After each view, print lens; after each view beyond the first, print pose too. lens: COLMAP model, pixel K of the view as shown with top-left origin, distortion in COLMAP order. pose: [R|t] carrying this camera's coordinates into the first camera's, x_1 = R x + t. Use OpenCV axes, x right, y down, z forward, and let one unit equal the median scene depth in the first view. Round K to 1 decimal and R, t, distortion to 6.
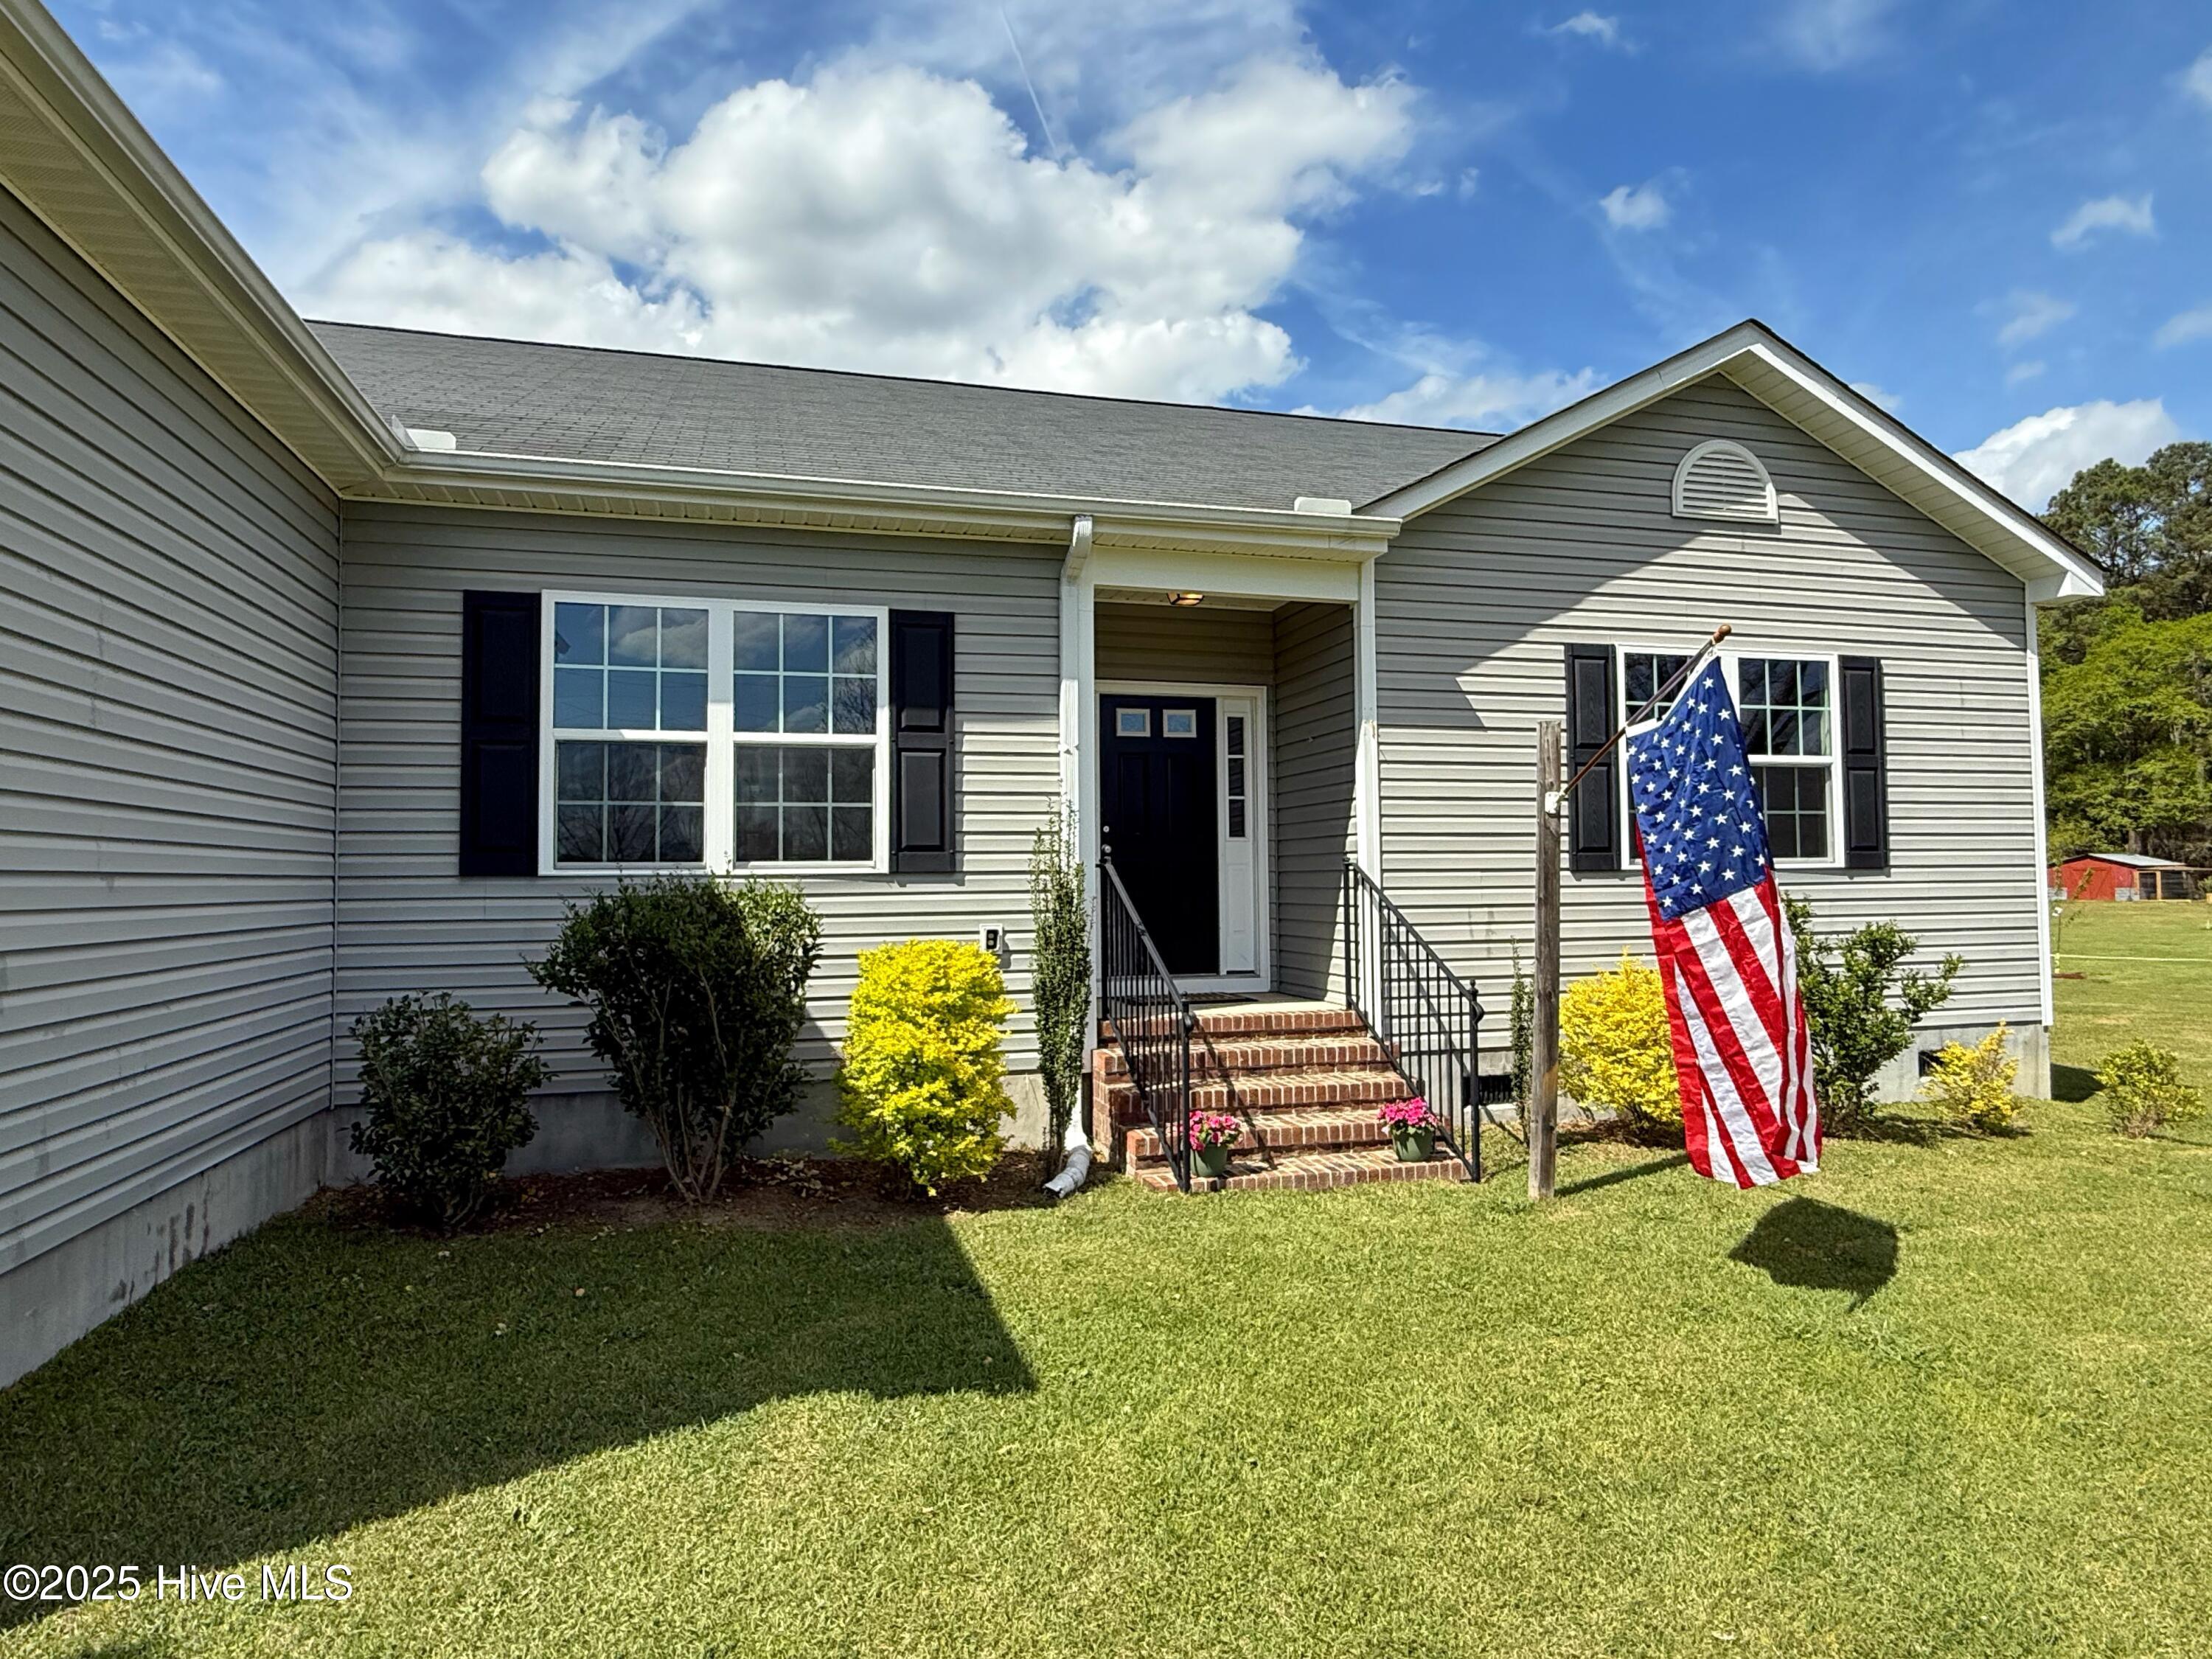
lens RADIAL K [[1227.2, 0, 1101.0], [0, 1227.2, 837.4], [0, 0, 1]] dist [0.001459, -0.000692]
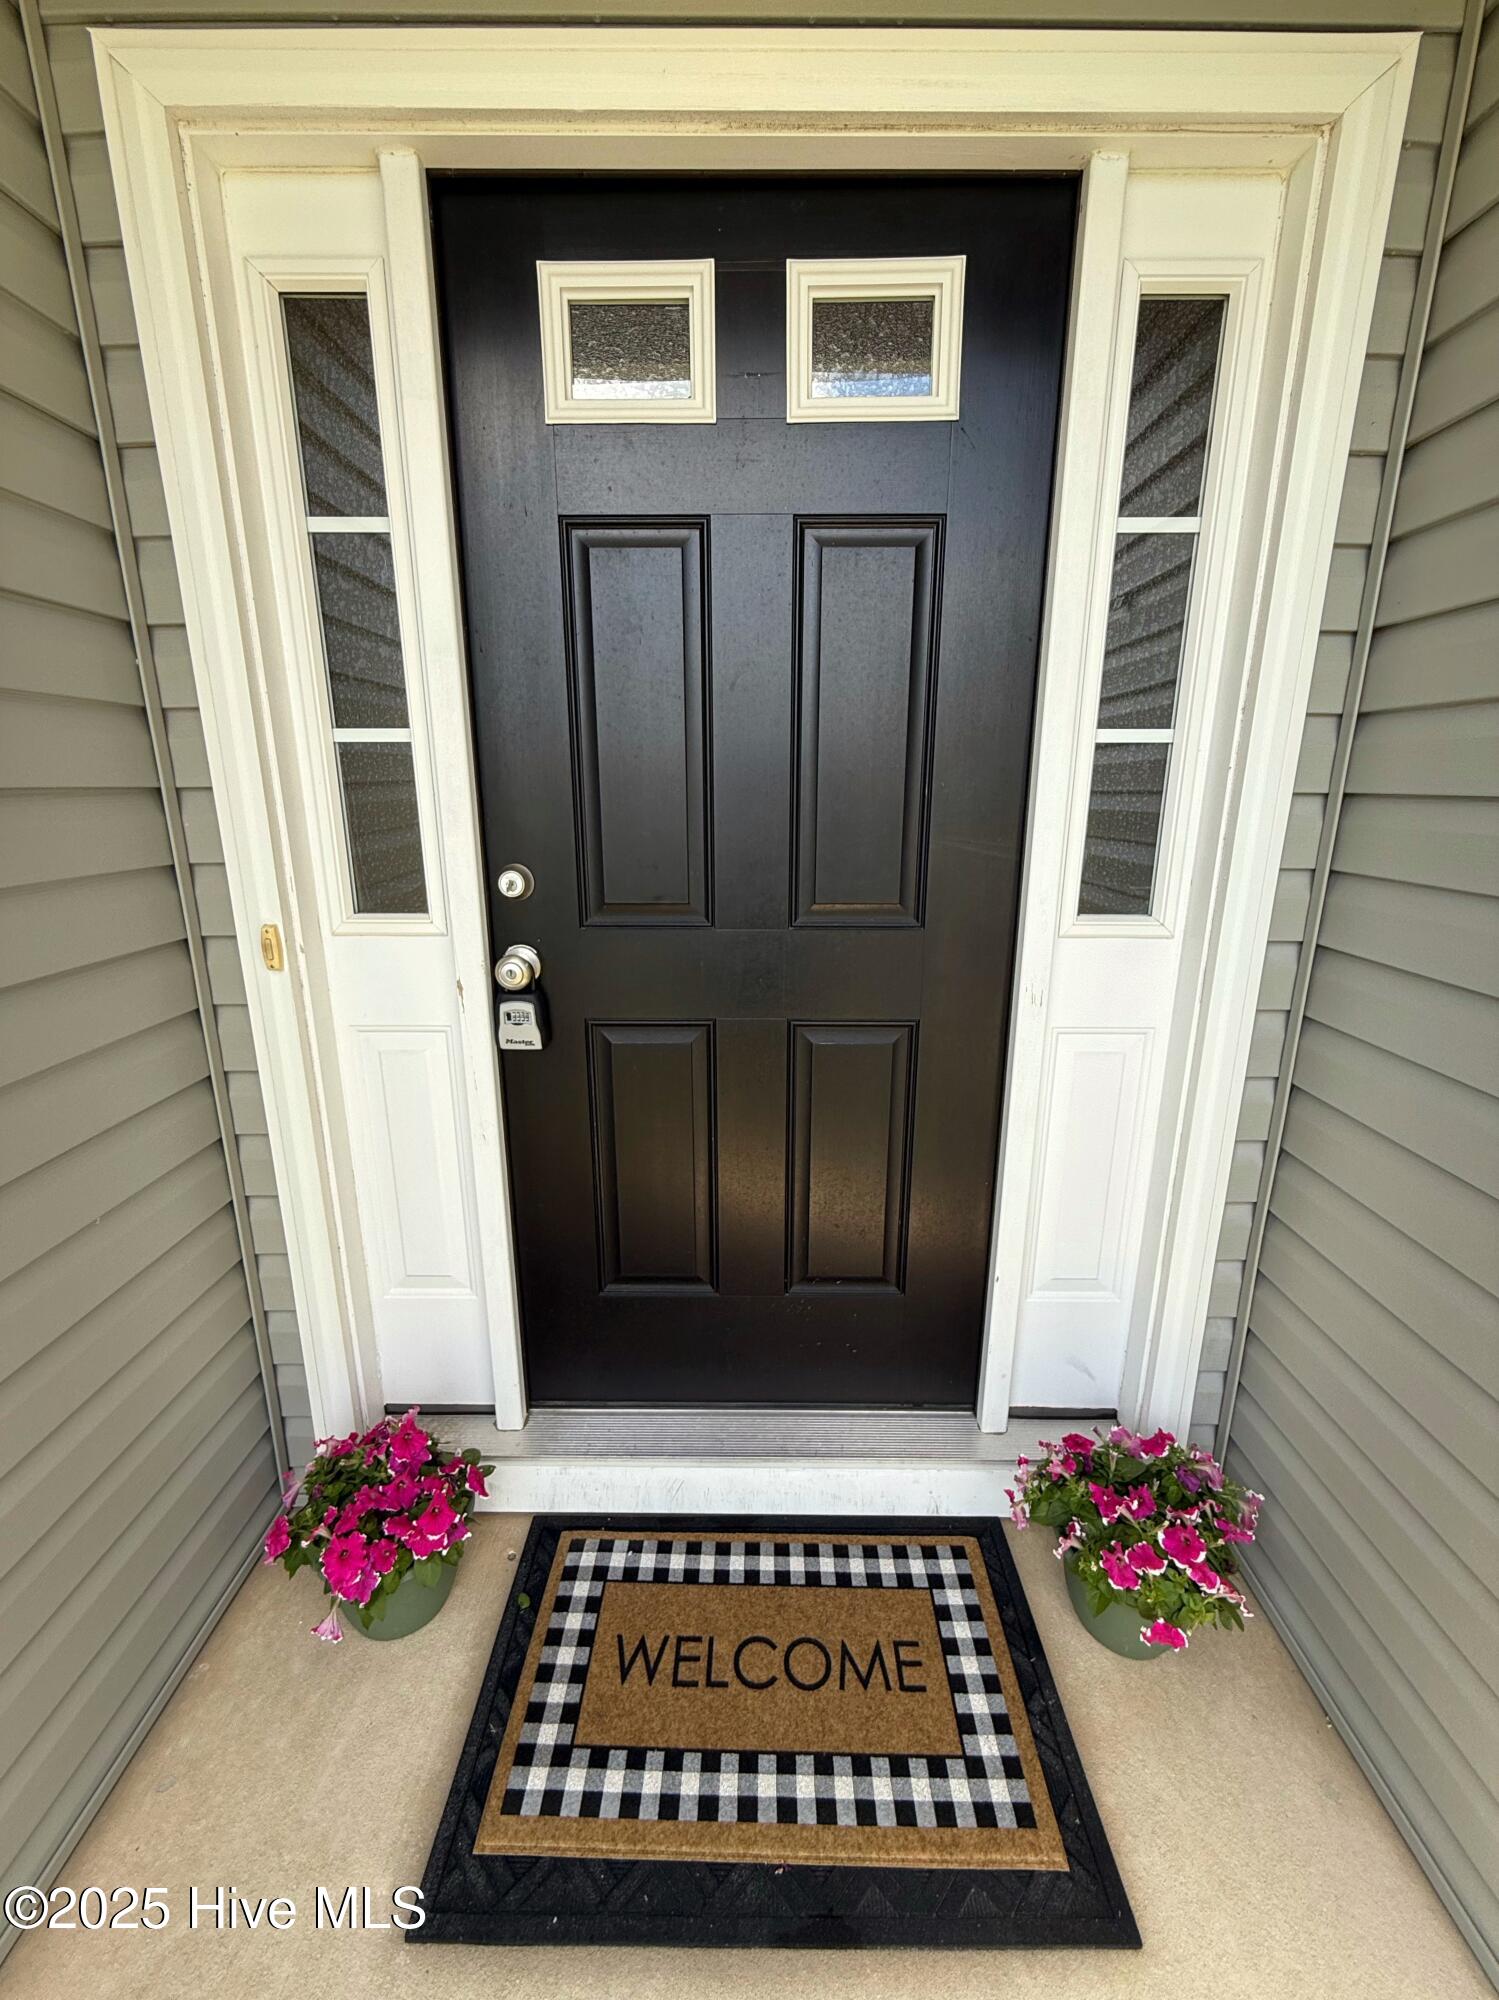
lens RADIAL K [[788.6, 0, 751.4], [0, 788.6, 983.4], [0, 0, 1]] dist [0.002157, 0.000057]
pose [[0.964113, 0.071832, -0.255590, 0.106634], [0.002197, 0.960511, 0.278233, -0.036715], [0.265483, -0.268809, 0.925884, 1.069353]]
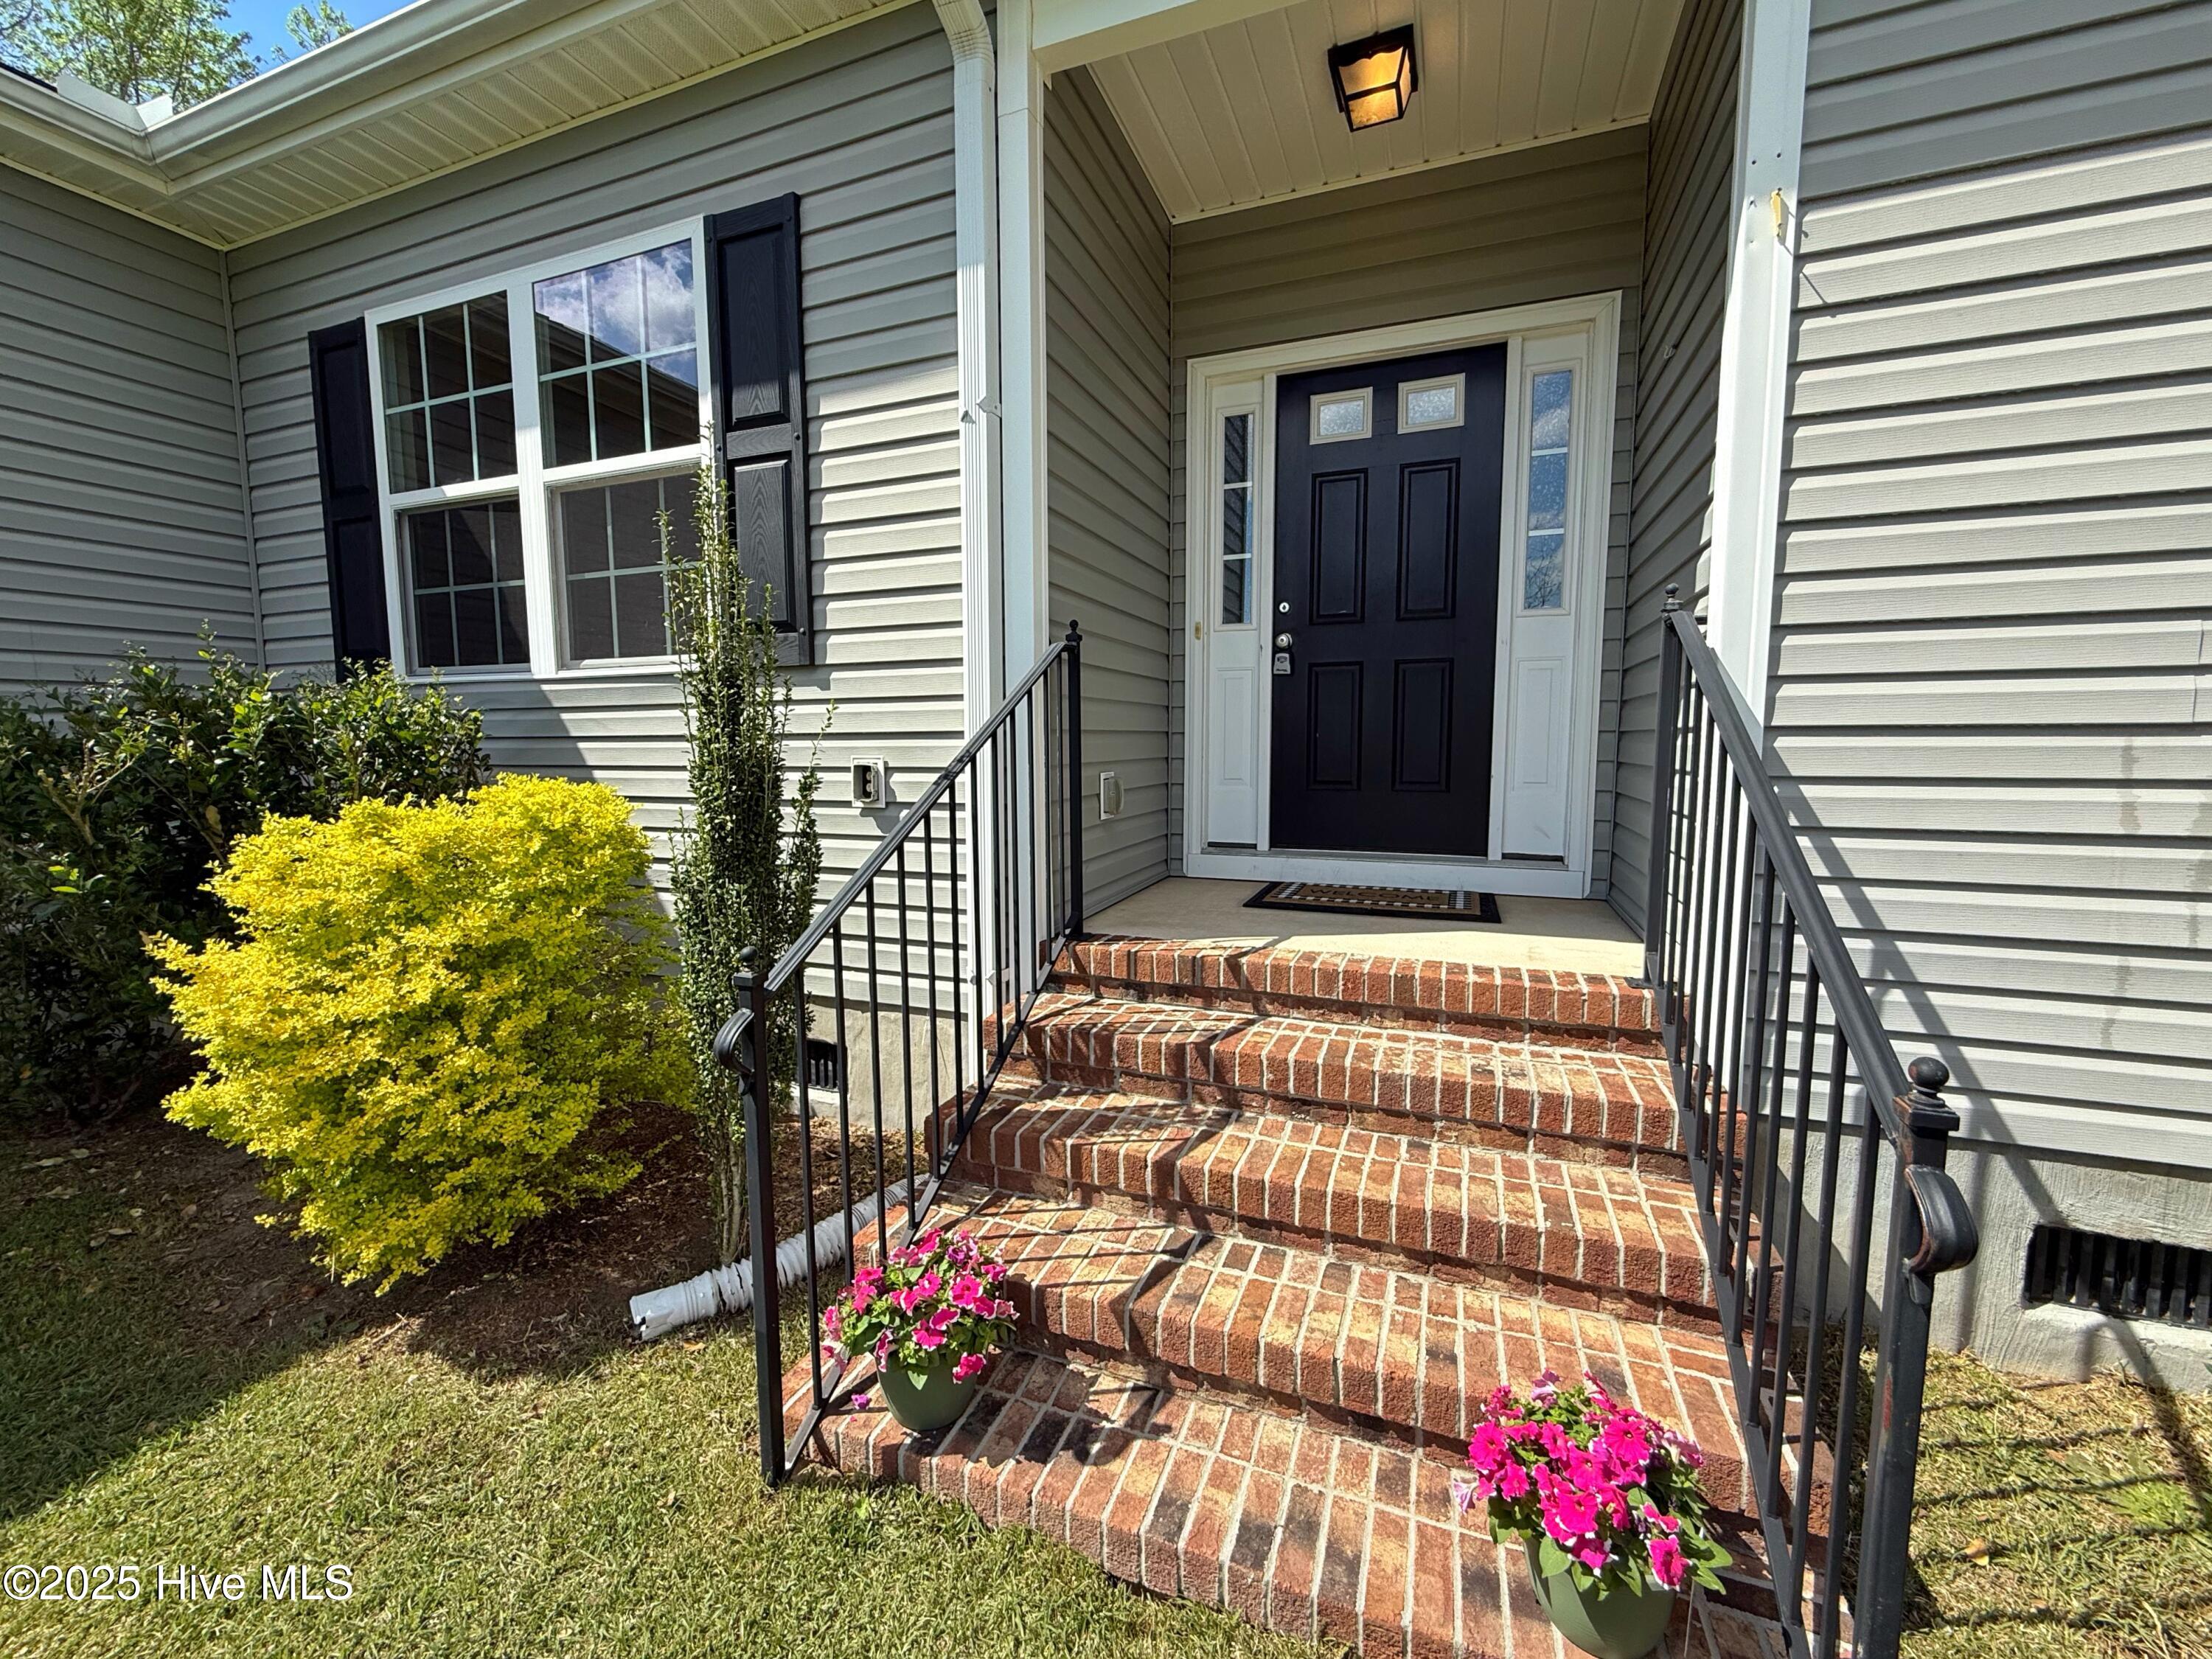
lens RADIAL K [[894.0, 0, 1105.3], [0, 894.0, 829.0], [0, 0, 1]] dist [0.000350, -0.000092]
pose [[0.803119, 0.065632, -0.592193, 0.248236], [0.019794, 0.990427, 0.136612, 0.048749], [0.595490, -0.121438, 0.794131, 0.716854]]
